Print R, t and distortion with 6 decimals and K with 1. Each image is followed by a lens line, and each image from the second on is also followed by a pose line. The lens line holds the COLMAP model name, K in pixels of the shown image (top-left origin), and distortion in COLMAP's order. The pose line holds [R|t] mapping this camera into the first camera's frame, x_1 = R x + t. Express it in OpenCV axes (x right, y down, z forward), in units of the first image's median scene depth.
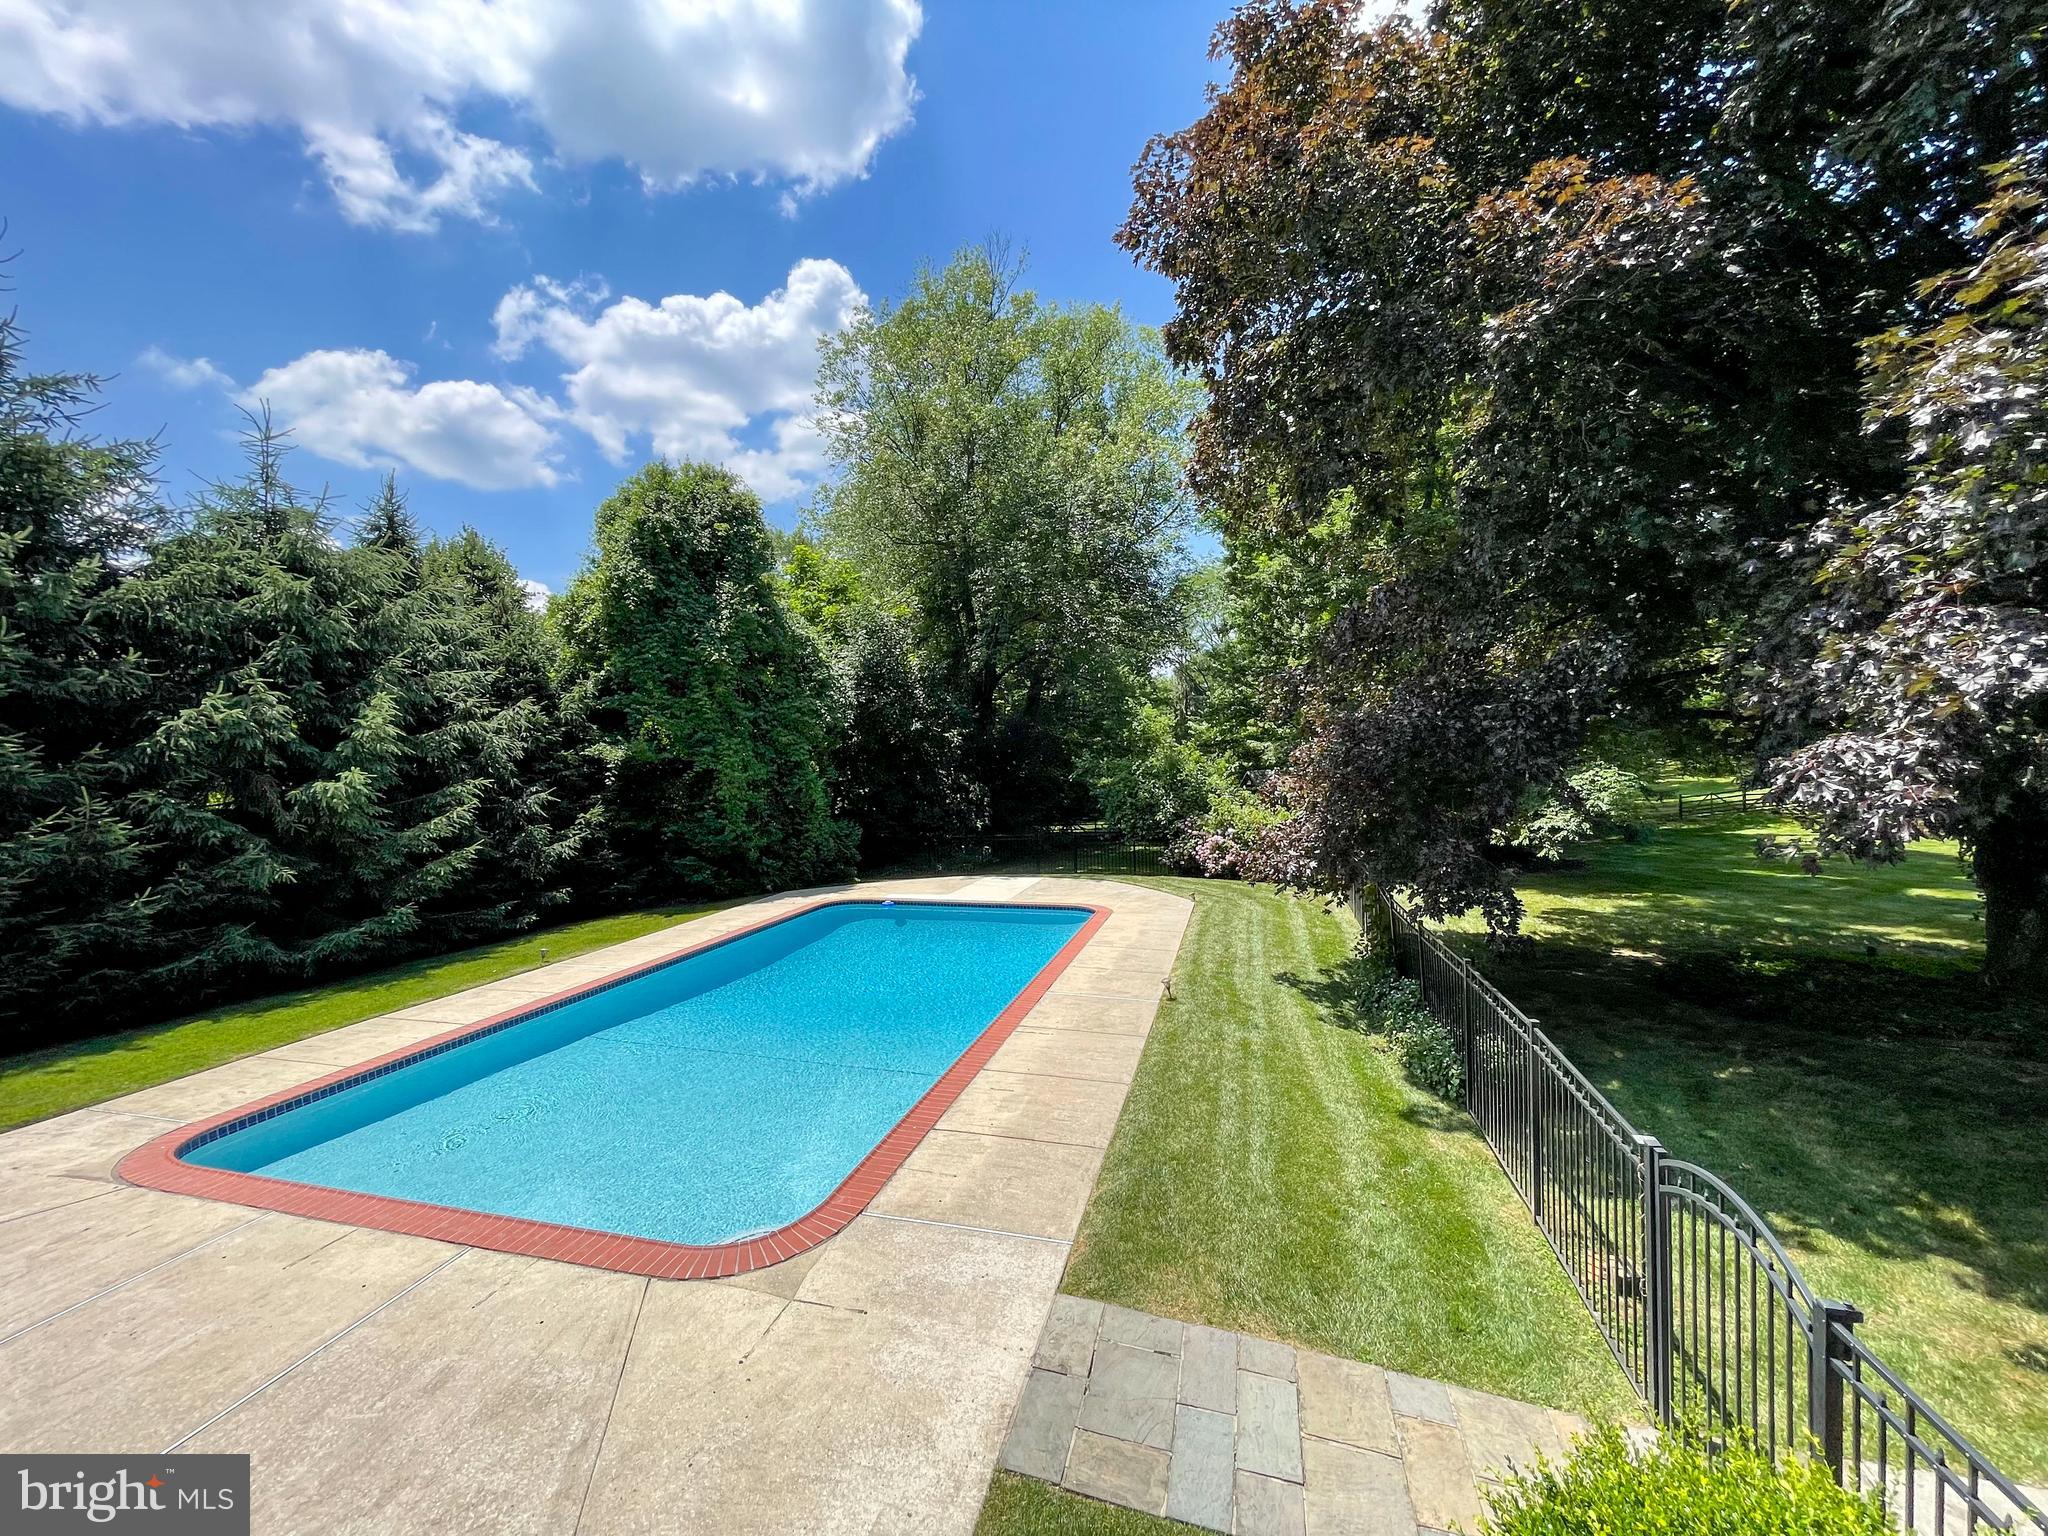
lens RADIAL K [[832.1, 0, 1011.0], [0, 832.1, 762.8], [0, 0, 1]] dist [0.000158, -0.000467]
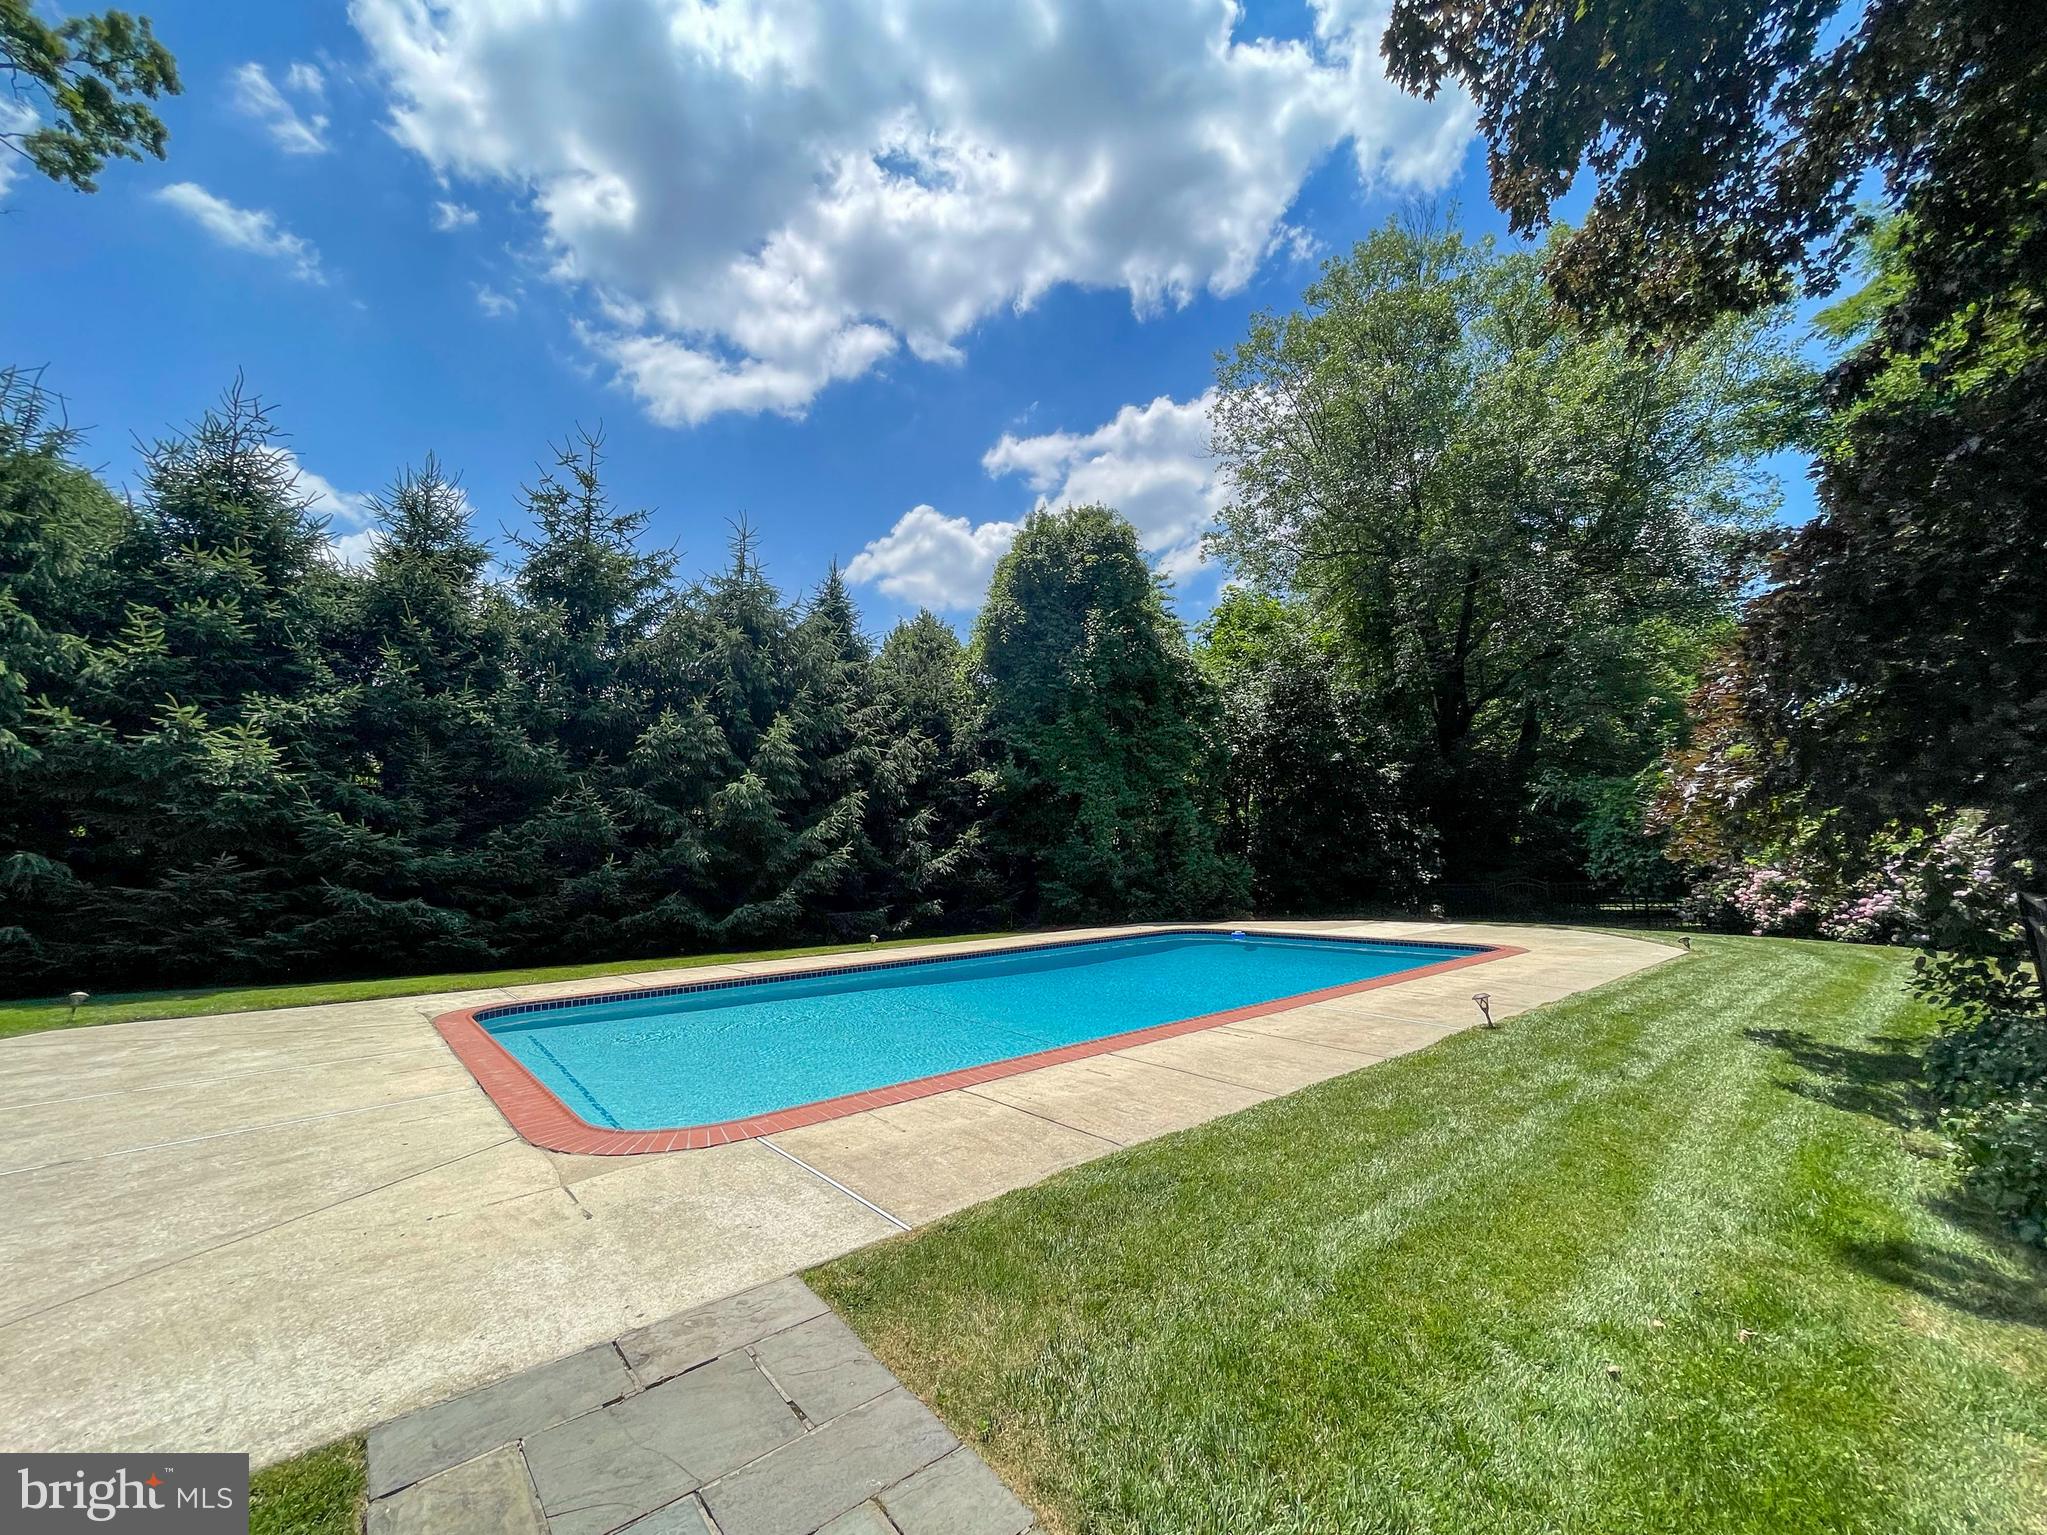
lens RADIAL K [[831.7, 0, 1013.0], [0, 831.7, 772.7], [0, 0, 1]] dist [0.000158, -0.000467]
pose [[0.822906, -0.054836, -0.565526, 0.158173], [-0.004197, 0.994718, -0.102558, 0.096351], [0.568163, 0.086769, 0.818329, 0.161918]]
